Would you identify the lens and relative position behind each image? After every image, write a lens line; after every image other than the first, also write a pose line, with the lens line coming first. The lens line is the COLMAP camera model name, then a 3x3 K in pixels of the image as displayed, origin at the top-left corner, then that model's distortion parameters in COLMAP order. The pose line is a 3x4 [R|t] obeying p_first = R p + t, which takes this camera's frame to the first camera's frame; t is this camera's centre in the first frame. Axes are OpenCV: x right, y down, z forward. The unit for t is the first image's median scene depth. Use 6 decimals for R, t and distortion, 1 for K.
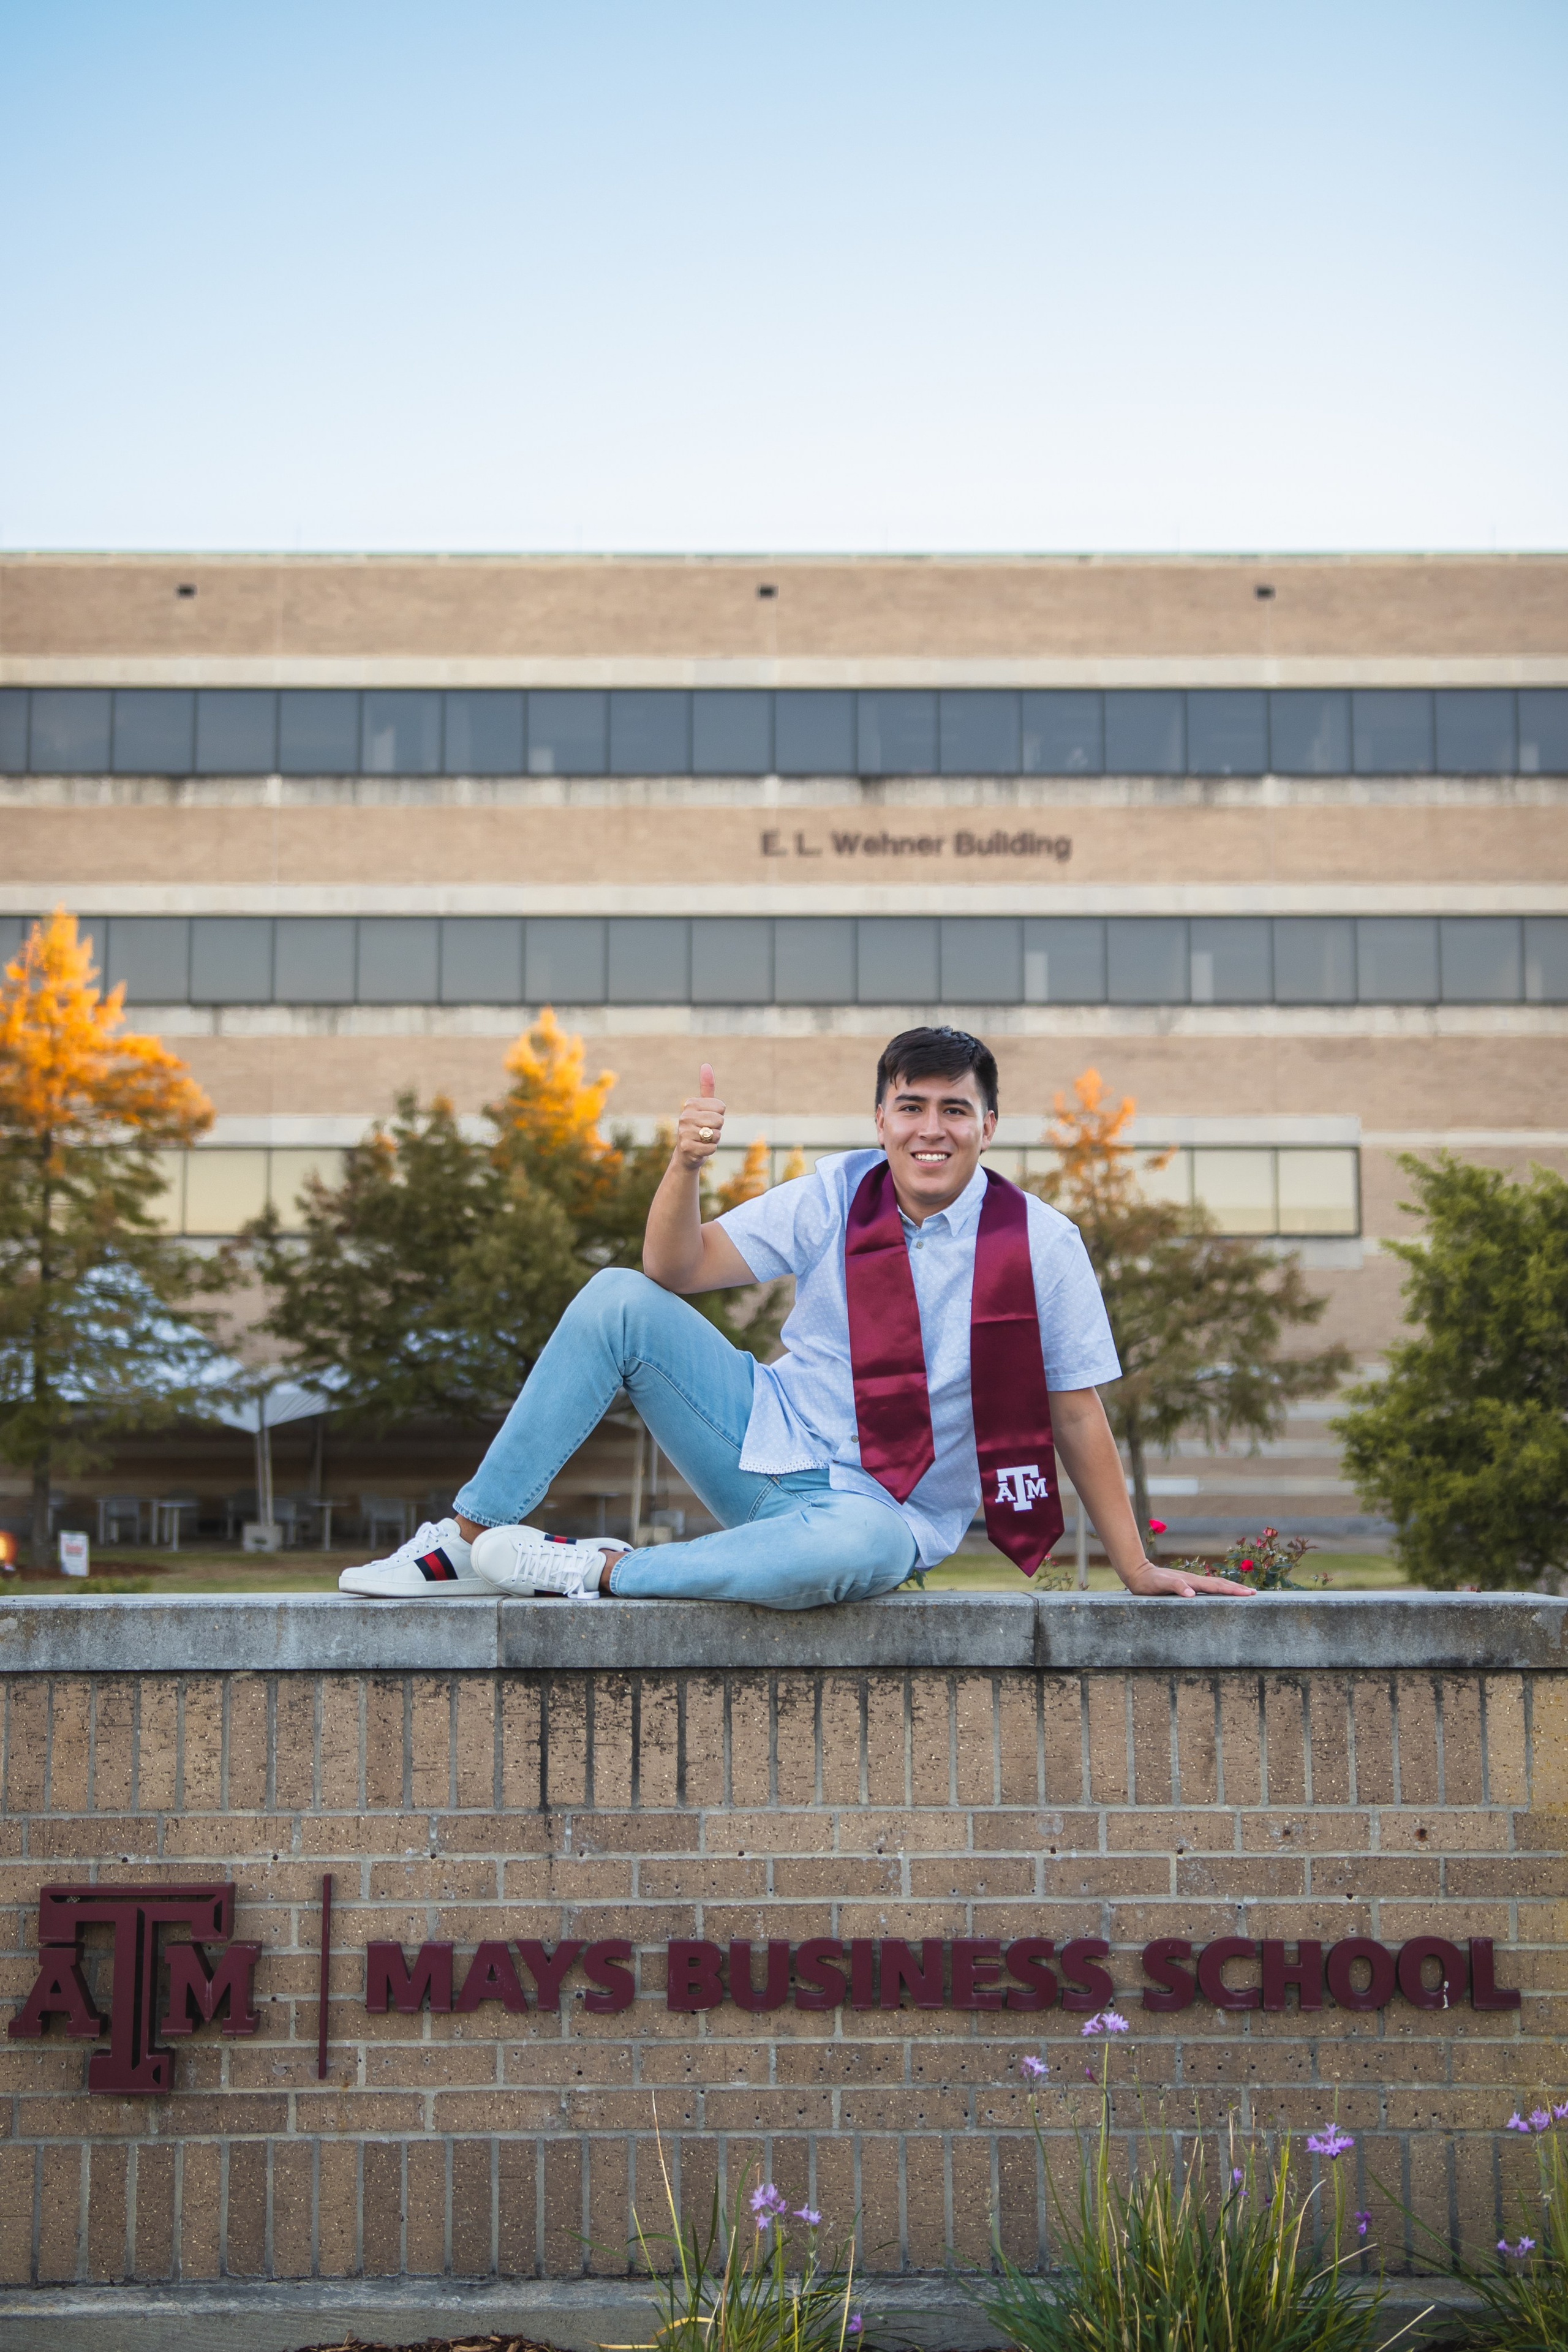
lens RADIAL K [[2992.9, 0, 787.2], [0, 2992.9, 1186.2], [0, 0, 1]] dist [0.051962, 0.000000]
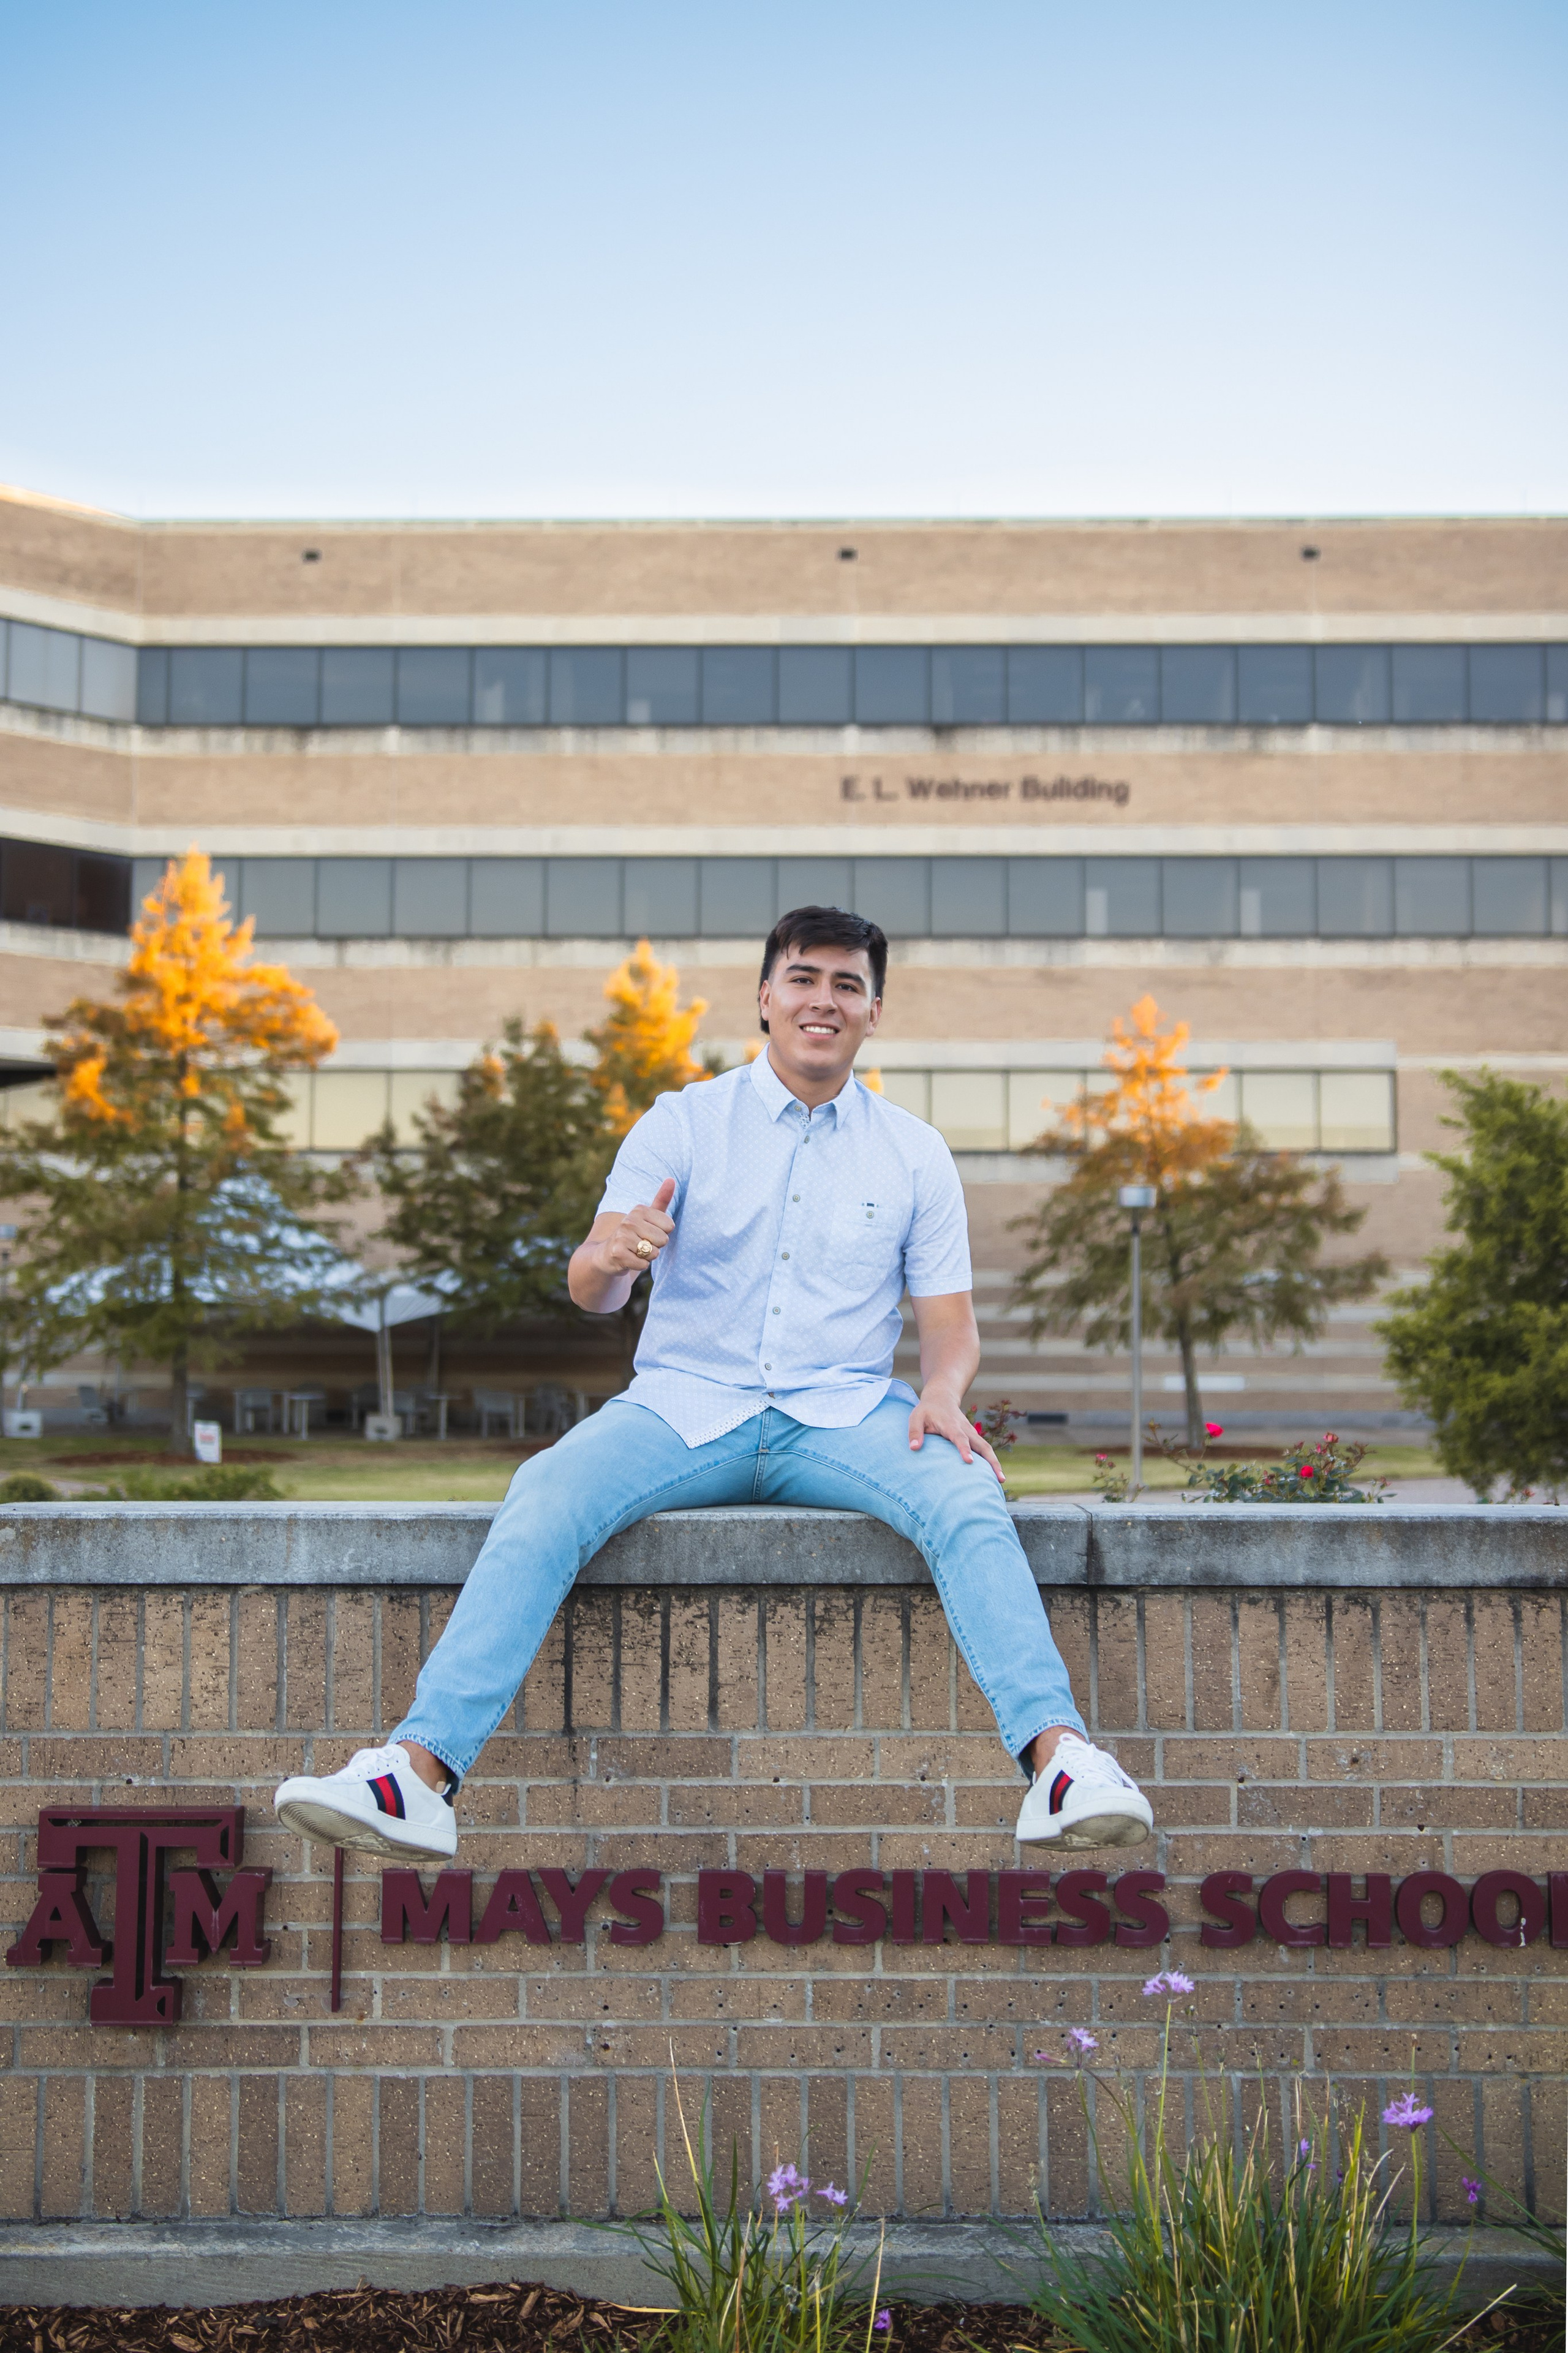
lens RADIAL K [[2716.0, 0, 797.8], [0, 2716.0, 1184.3], [0, 0, 1]] dist [0.015762, 0.000000]
pose [[0.999653, 0.001433, -0.026310, 0.013790], [-0.000704, 0.999616, 0.027694, 0.010769], [0.026339, -0.027666, 0.999270, 0.148254]]
